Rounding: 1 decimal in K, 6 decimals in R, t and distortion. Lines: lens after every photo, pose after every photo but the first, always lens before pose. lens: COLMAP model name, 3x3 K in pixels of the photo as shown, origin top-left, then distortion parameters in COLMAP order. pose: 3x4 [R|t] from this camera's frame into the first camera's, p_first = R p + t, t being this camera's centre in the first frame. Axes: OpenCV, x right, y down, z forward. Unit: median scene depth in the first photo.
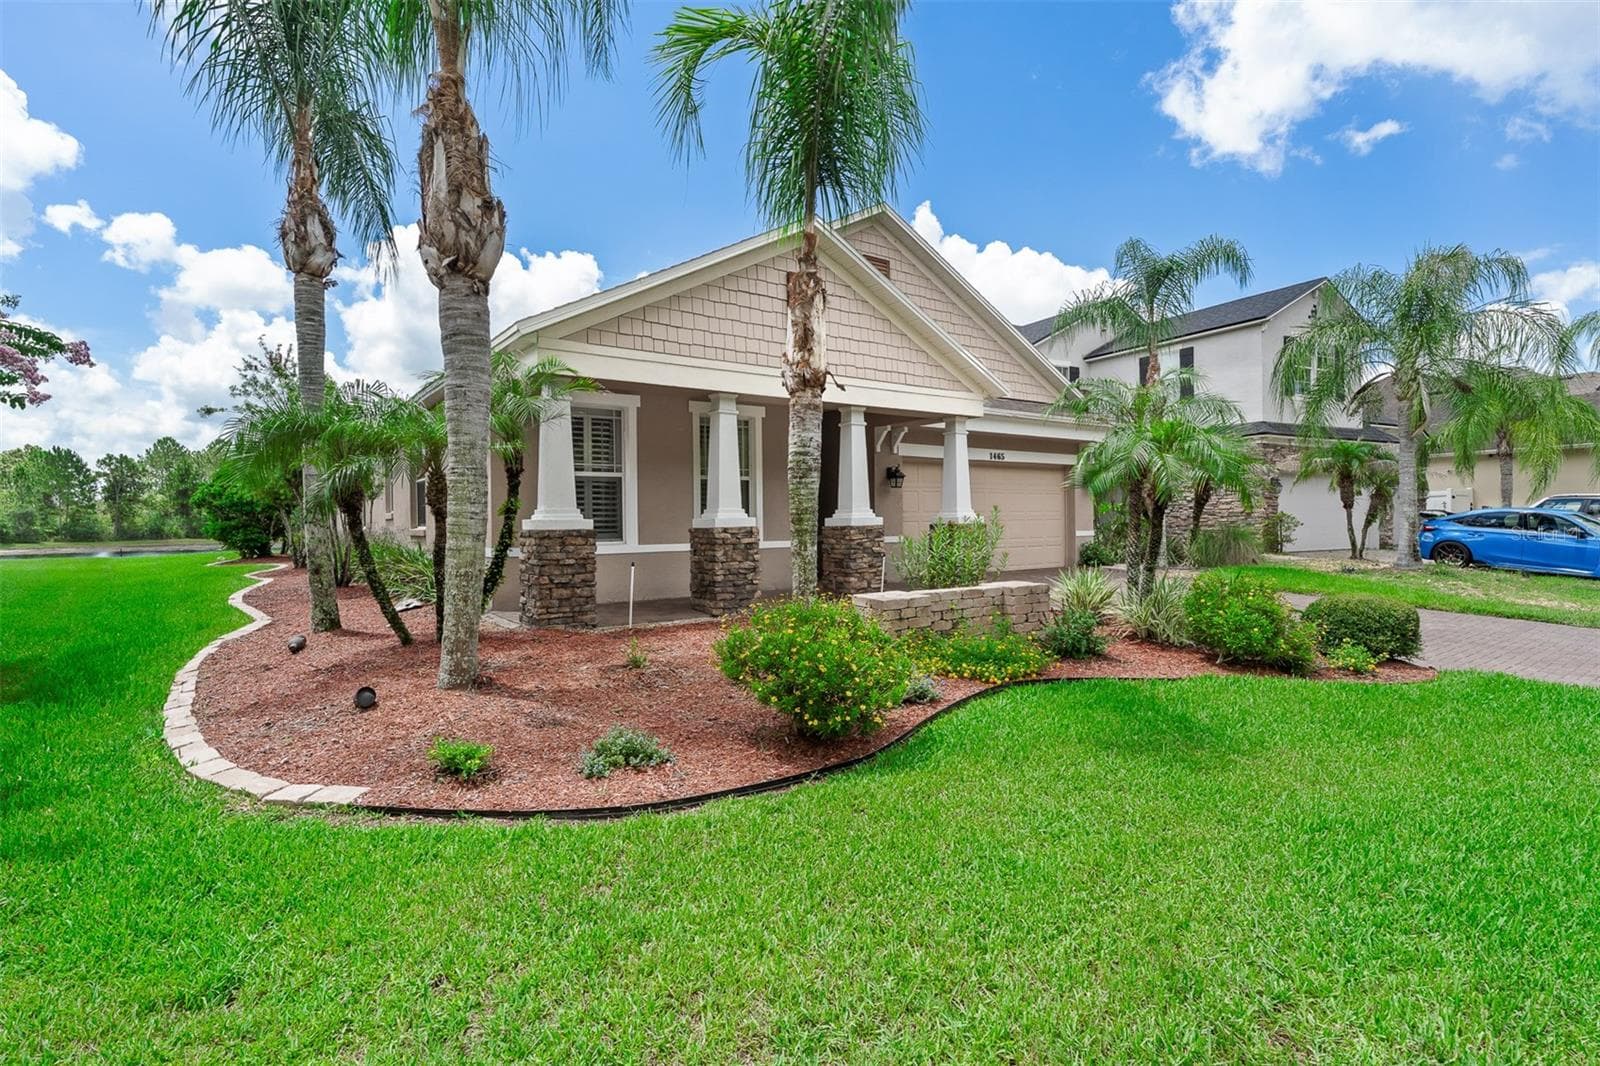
lens RADIAL K [[726.4, 0, 796.5], [0, 726.4, 516.0], [0, 0, 1]] dist [-0.000035, -0.000157]
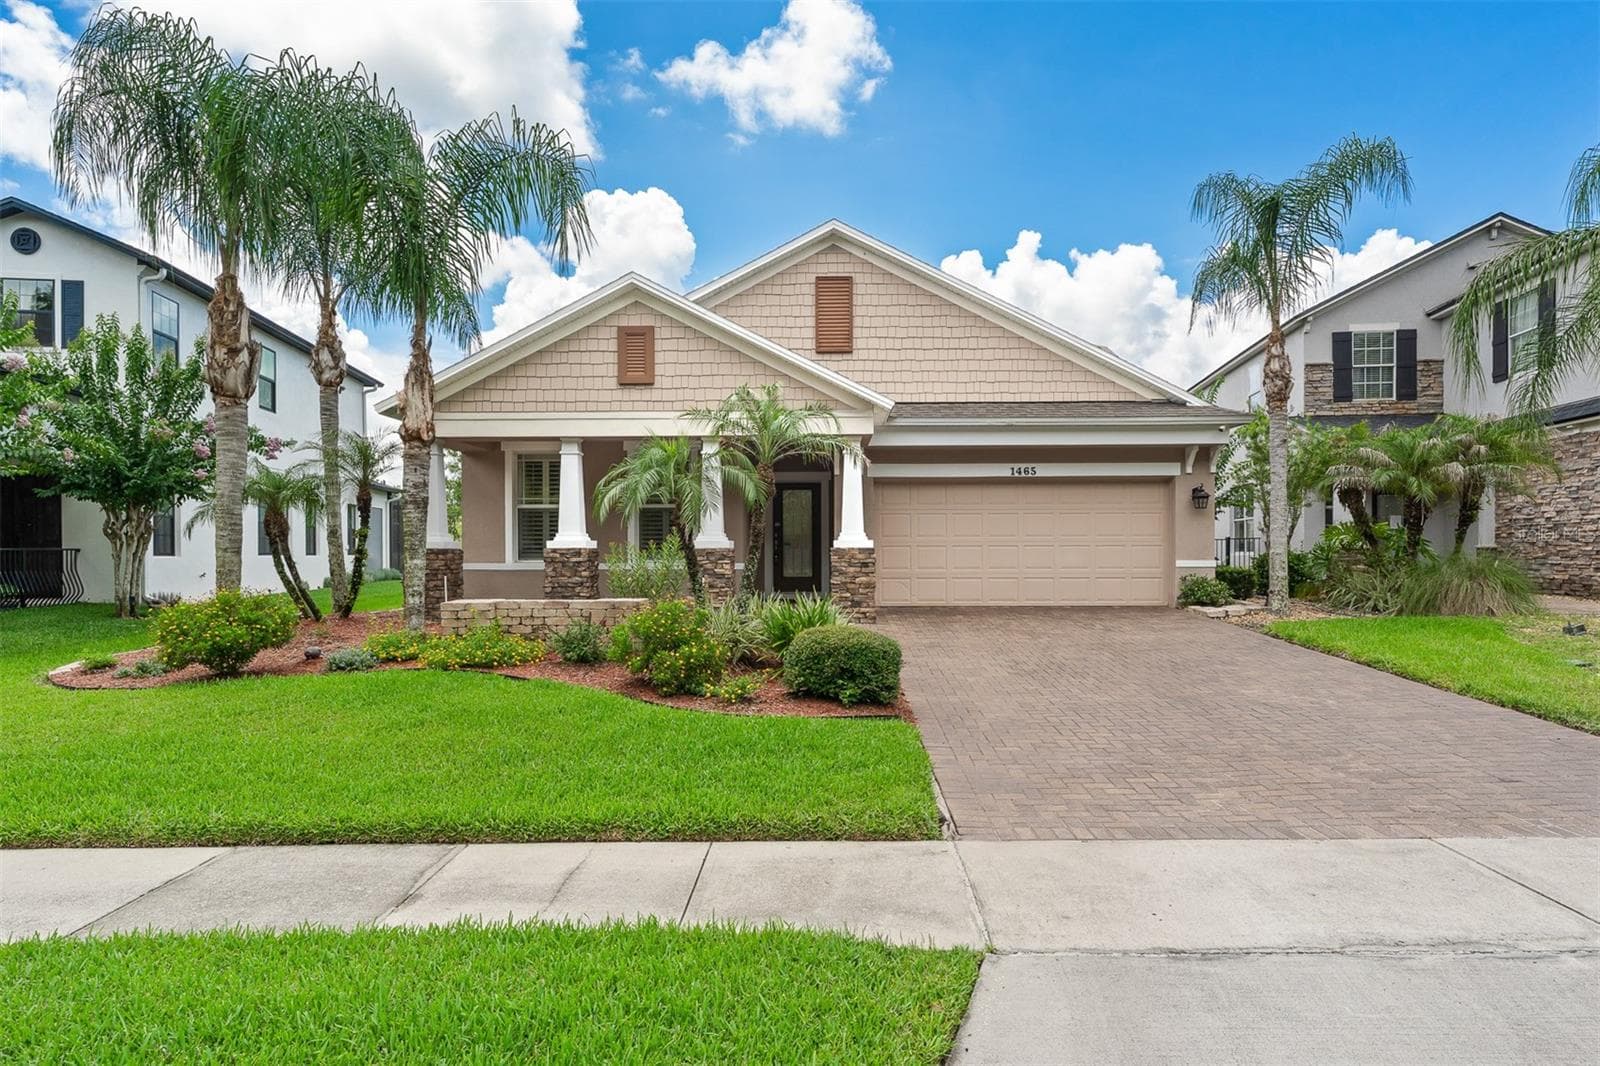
lens RADIAL K [[822.0, 0, 869.0], [0, 822.0, 542.3], [0, 0, 1]] dist [-0.002446, -0.000326]
pose [[0.829204, 0.000807, -0.558945, 0.827641], [-0.002616, 0.999994, -0.002437, 0.005669], [0.558939, 0.003484, 0.829201, 0.115407]]
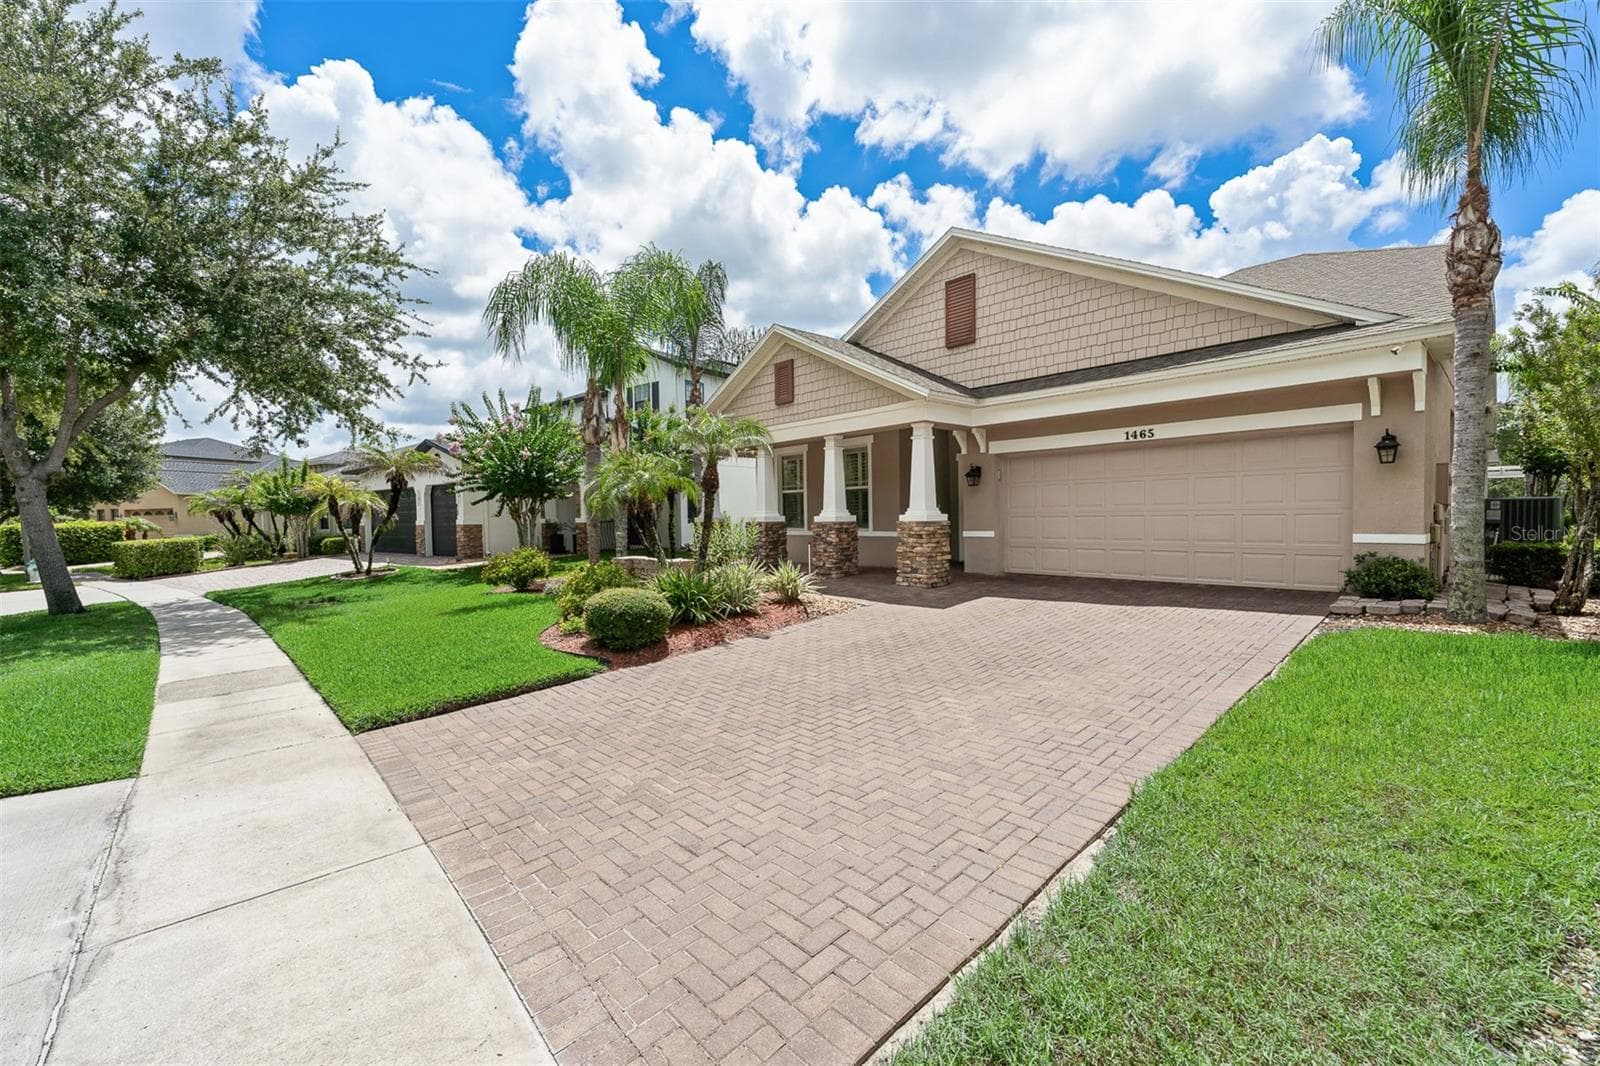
lens RADIAL K [[644.5, 0, 796.3], [0, 644.5, 519.1], [0, 0, 1]] dist [-0.001363, -0.000339]
pose [[0.171410, 0.009710, -0.985152, 1.123995], [0.017916, 0.999755, 0.012972, -0.008310], [0.985037, -0.019874, 0.171194, 0.645796]]
